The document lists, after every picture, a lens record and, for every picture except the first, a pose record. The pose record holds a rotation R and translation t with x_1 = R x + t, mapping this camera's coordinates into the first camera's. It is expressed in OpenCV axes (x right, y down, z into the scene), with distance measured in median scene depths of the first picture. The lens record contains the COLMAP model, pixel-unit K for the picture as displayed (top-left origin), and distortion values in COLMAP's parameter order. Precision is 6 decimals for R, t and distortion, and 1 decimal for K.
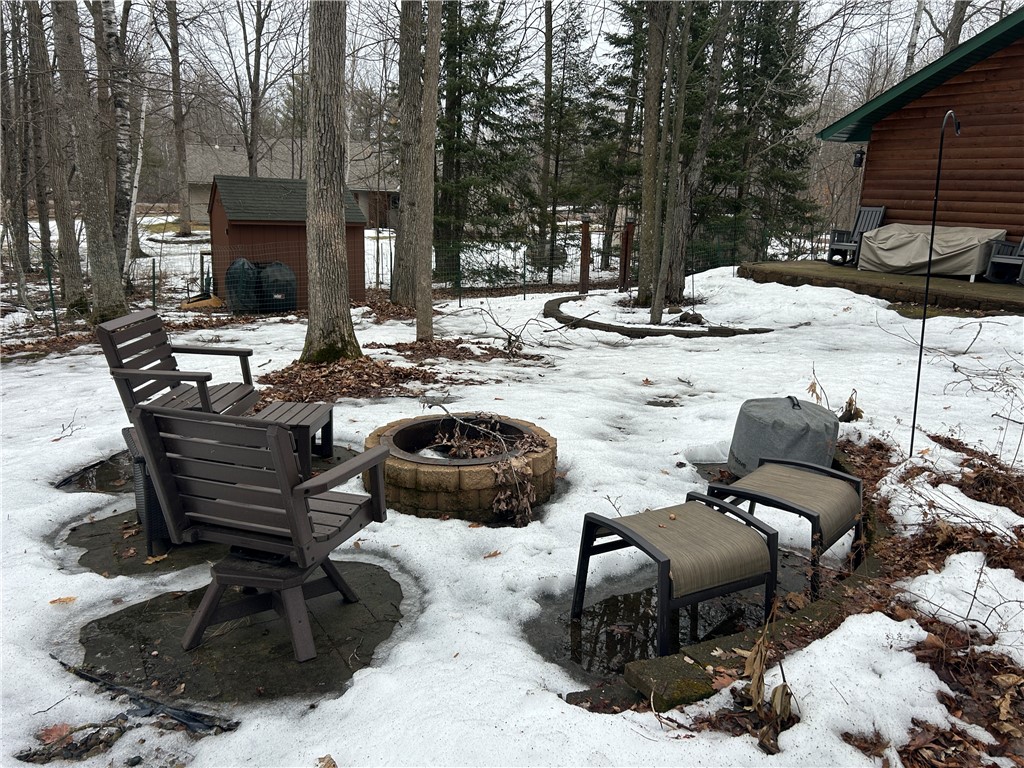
lens RADIAL K [[830.6, 0, 512.0], [0, 830.6, 384.0], [0, 0, 1]] dist [0.026968, -0.006250]
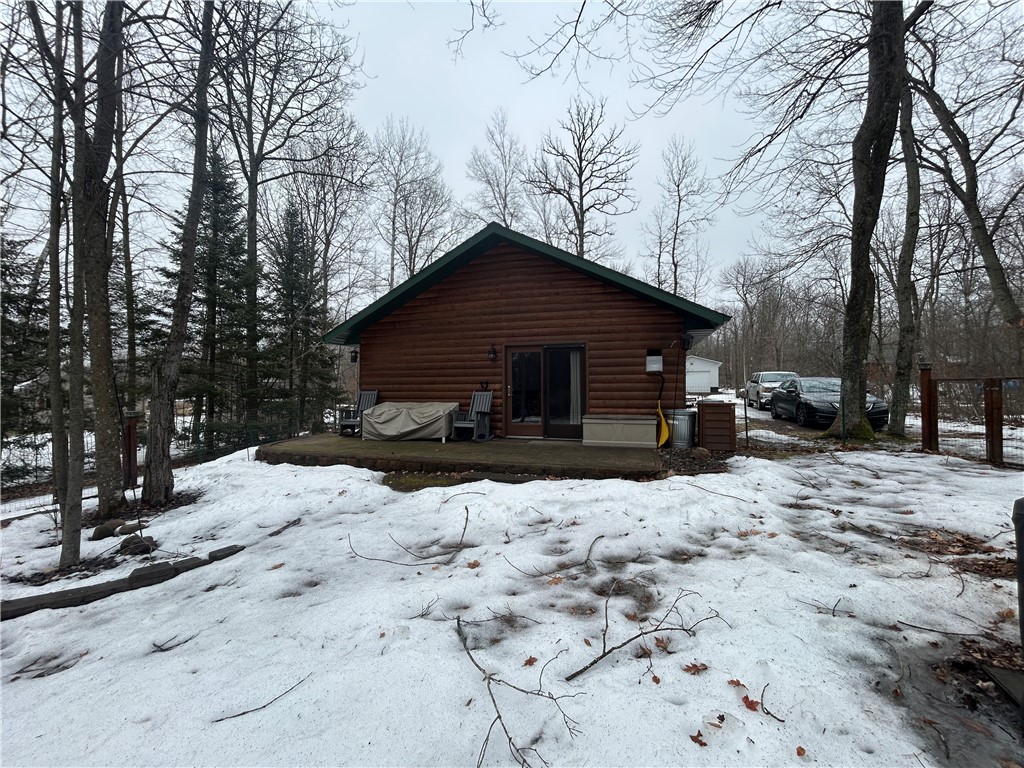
lens RADIAL K [[413.2, 0, 512.0], [0, 413.2, 384.0], [0, 0, 1]] dist [0.000211, 0.000080]
pose [[0.771194, -0.039557, 0.635370, 0.207200], [0.179370, 0.971132, -0.157253, -0.085189], [-0.610808, 0.235239, 0.756027, 0.392071]]
